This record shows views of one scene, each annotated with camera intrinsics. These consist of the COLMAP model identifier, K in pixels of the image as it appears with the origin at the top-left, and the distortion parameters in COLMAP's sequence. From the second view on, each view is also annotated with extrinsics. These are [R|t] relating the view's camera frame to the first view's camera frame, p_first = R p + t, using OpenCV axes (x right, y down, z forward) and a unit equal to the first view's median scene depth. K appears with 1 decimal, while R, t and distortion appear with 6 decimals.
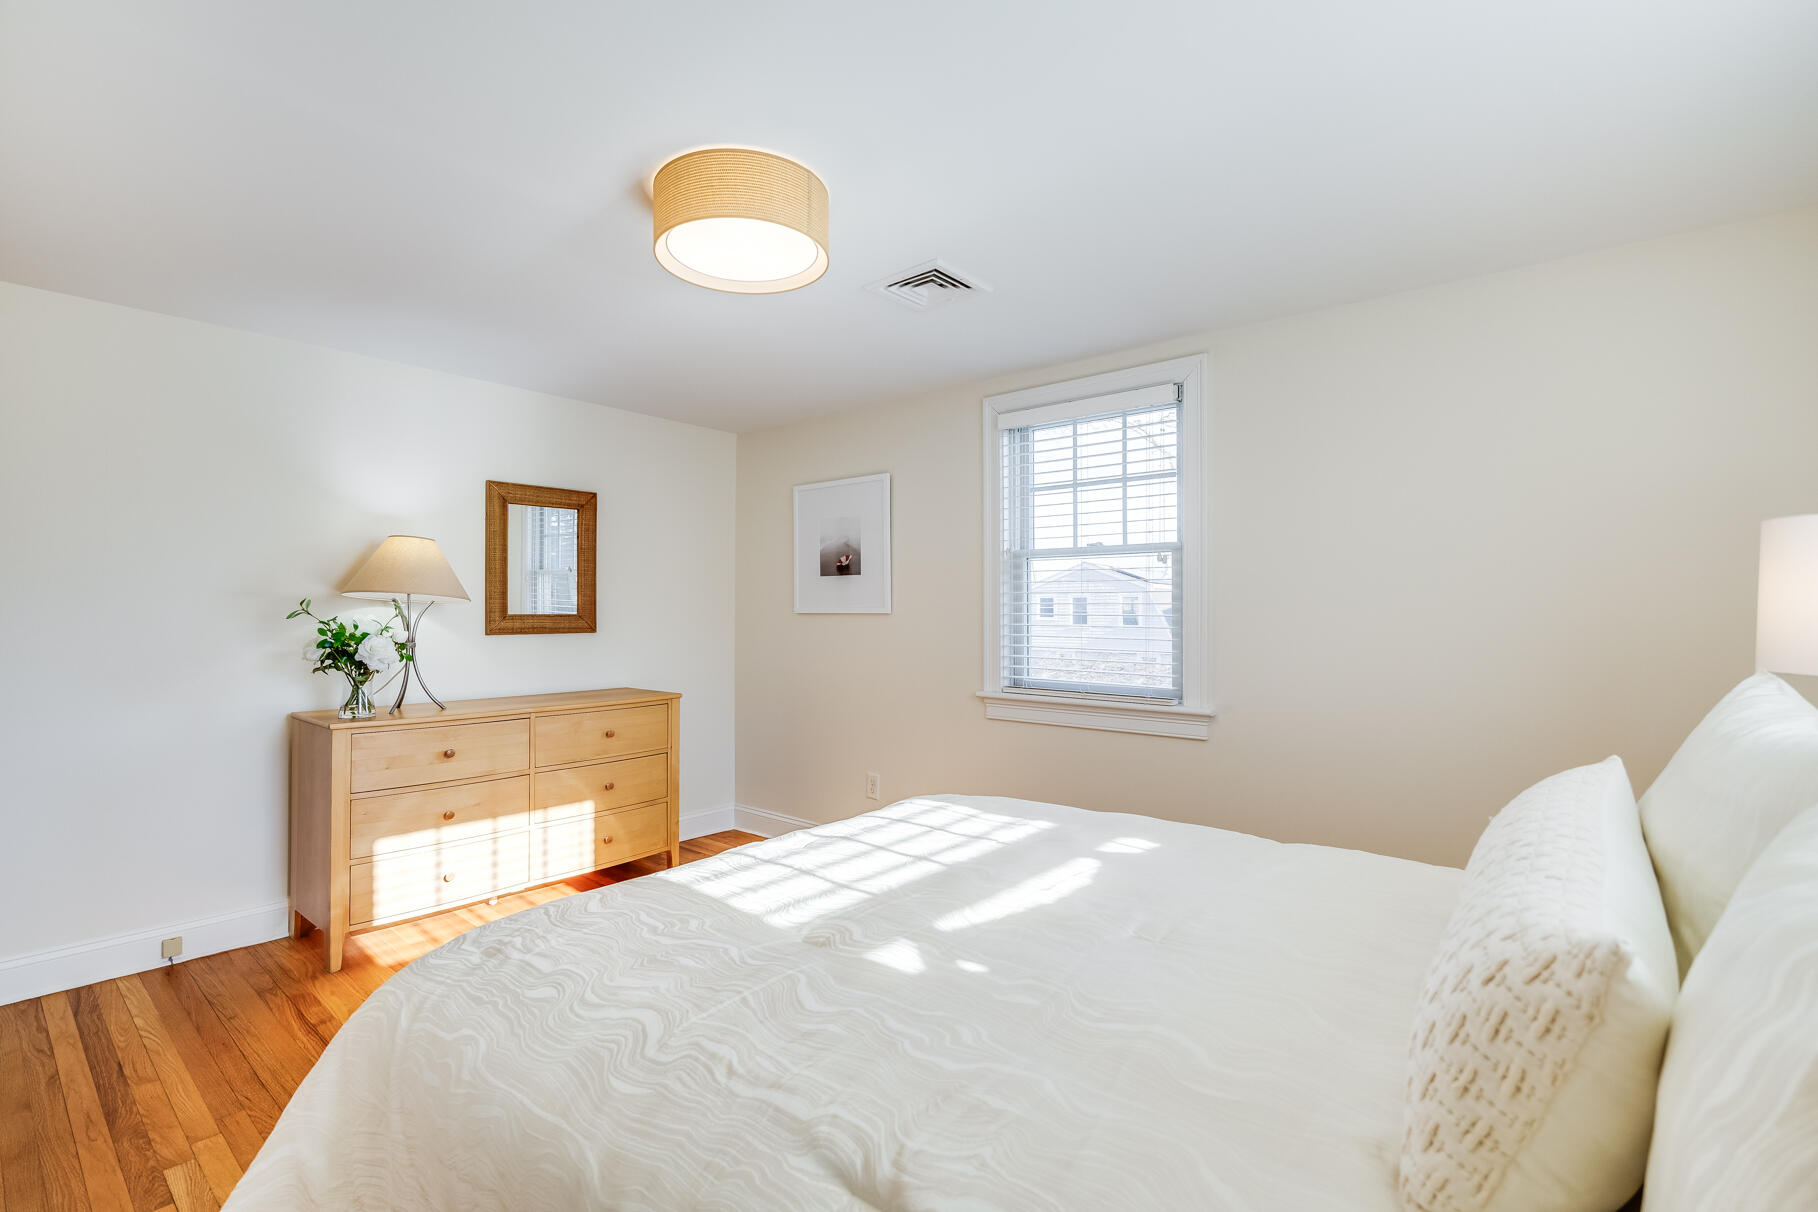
lens RADIAL K [[834.1, 0, 900.3], [0, 834.1, 595.7], [0, 0, 1]] dist [-0.004094, -0.000182]
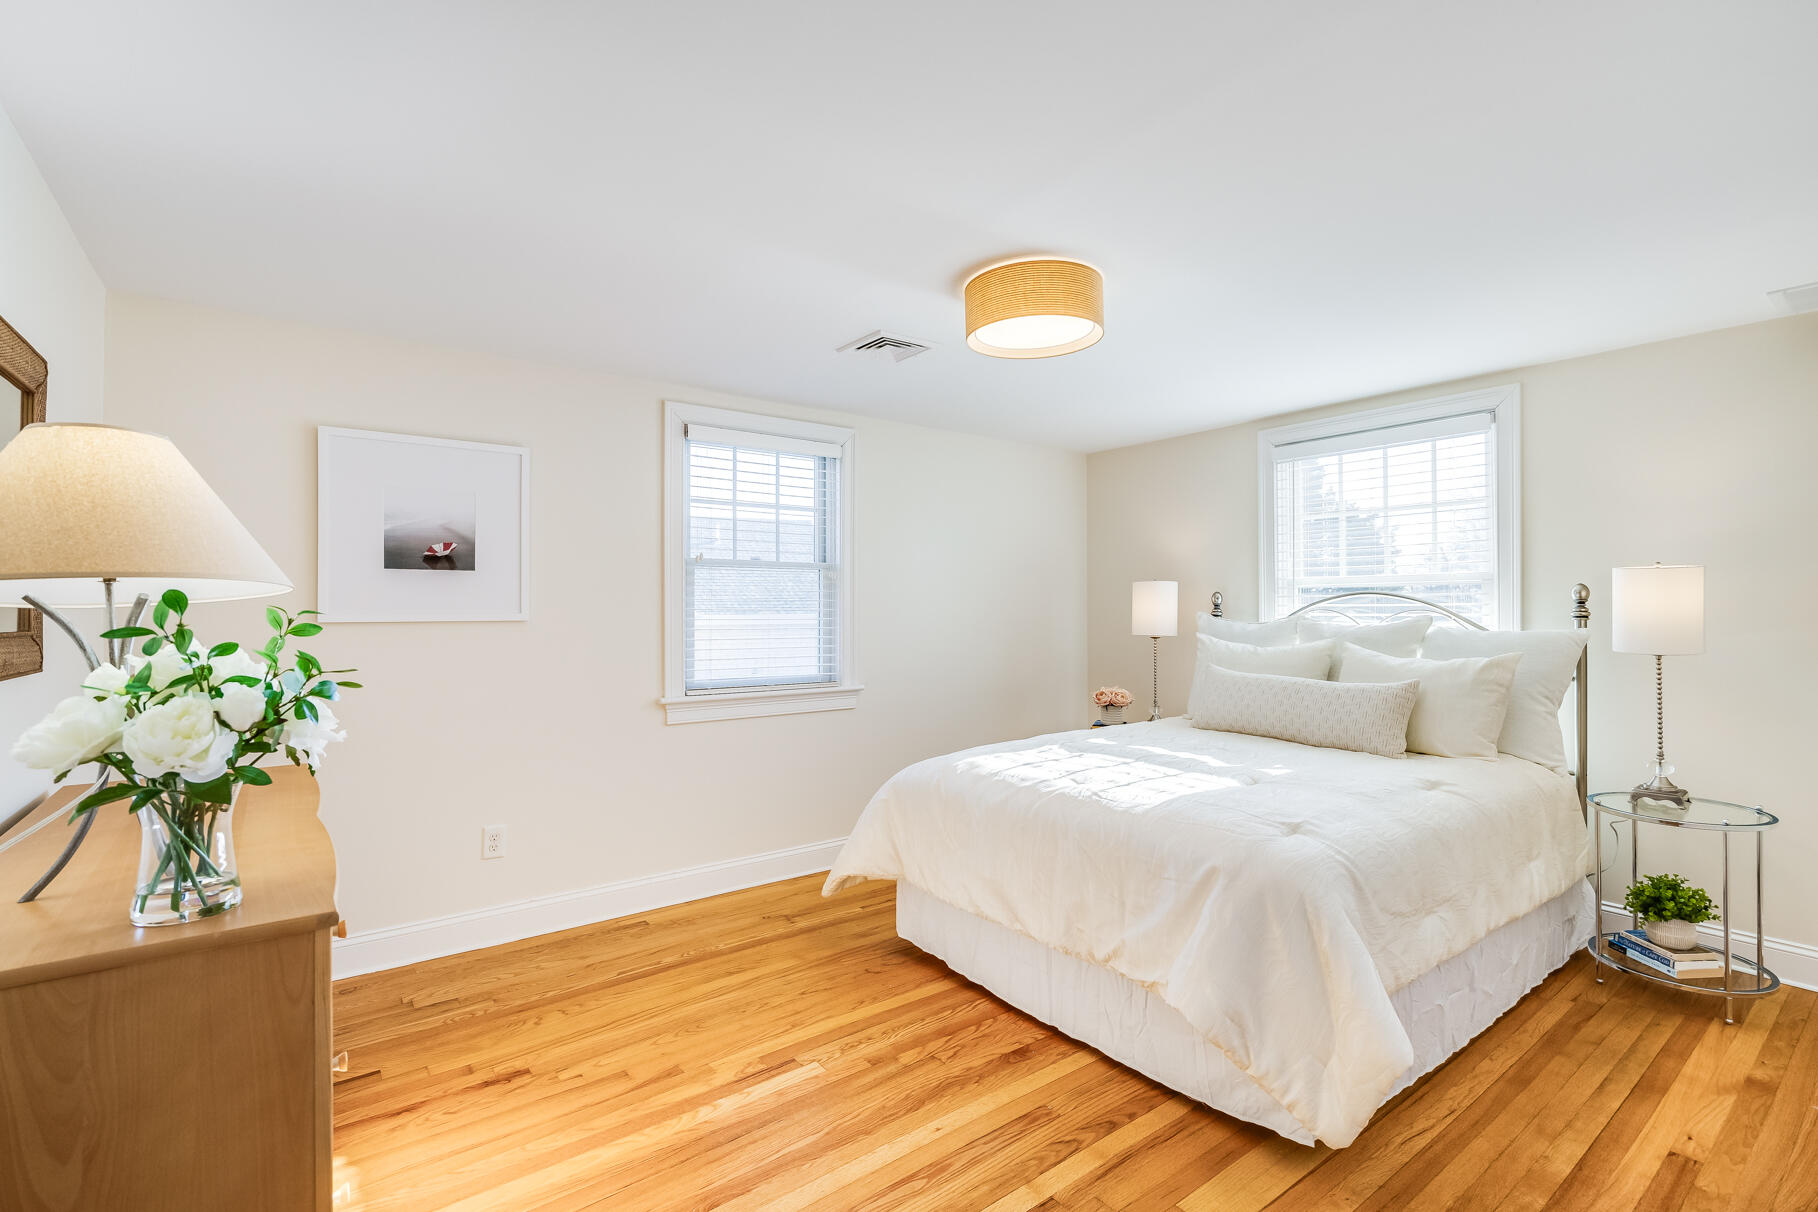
lens RADIAL K [[834.1, 0, 905.8], [0, 834.1, 612.0], [0, 0, 1]] dist [-0.004094, -0.000182]
pose [[0.202127, 0.001450, 0.979358, -0.849378], [-0.009863, 0.999951, 0.000555, 0.009855], [-0.979310, -0.009772, 0.202131, 0.548641]]
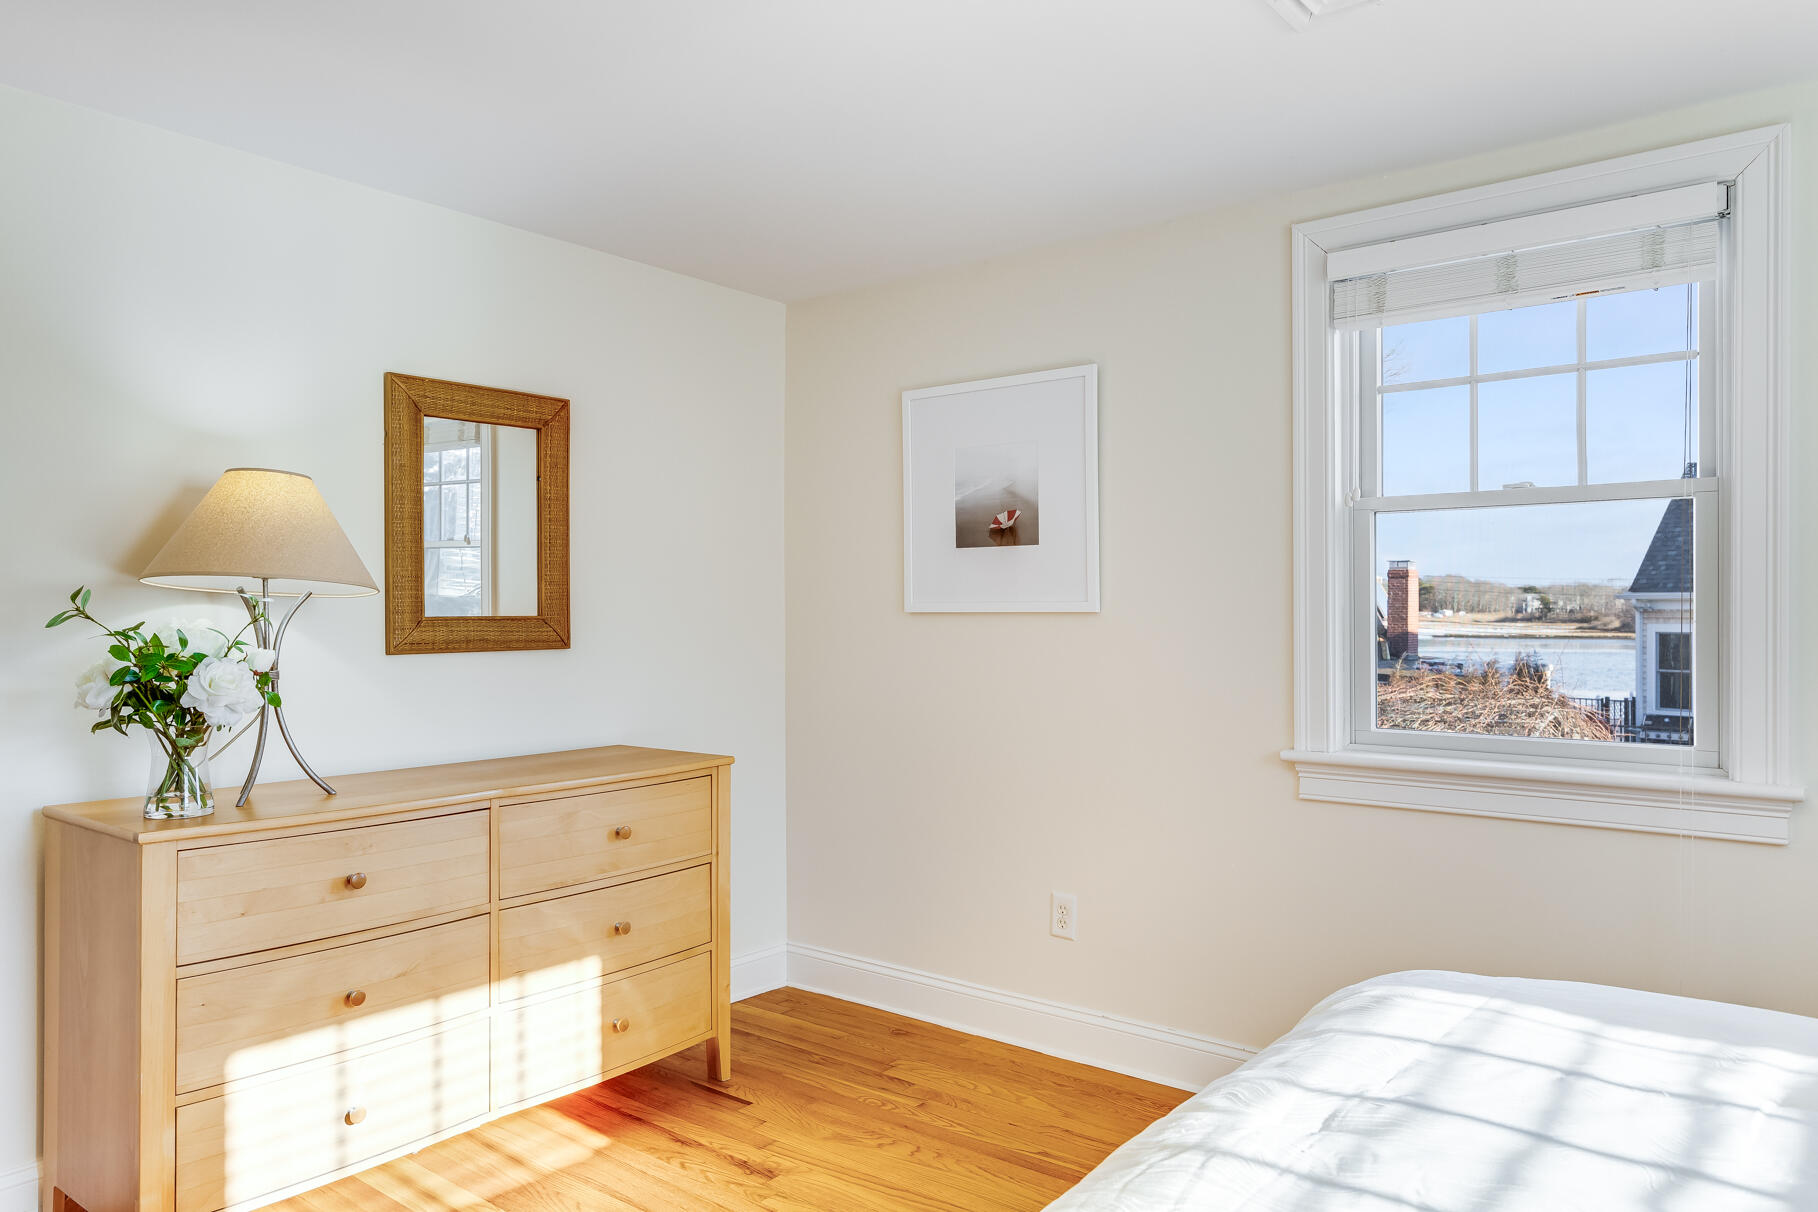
lens RADIAL K [[1257.2, 0, 907.4], [0, 1257.2, 607.6], [0, 0, 1]] dist [0.011624, 0.007471]
pose [[0.999515, -0.004330, 0.030842, -0.194702], [0.003814, 0.999852, 0.016772, 0.003633], [-0.030910, -0.016647, 0.999384, 0.173529]]
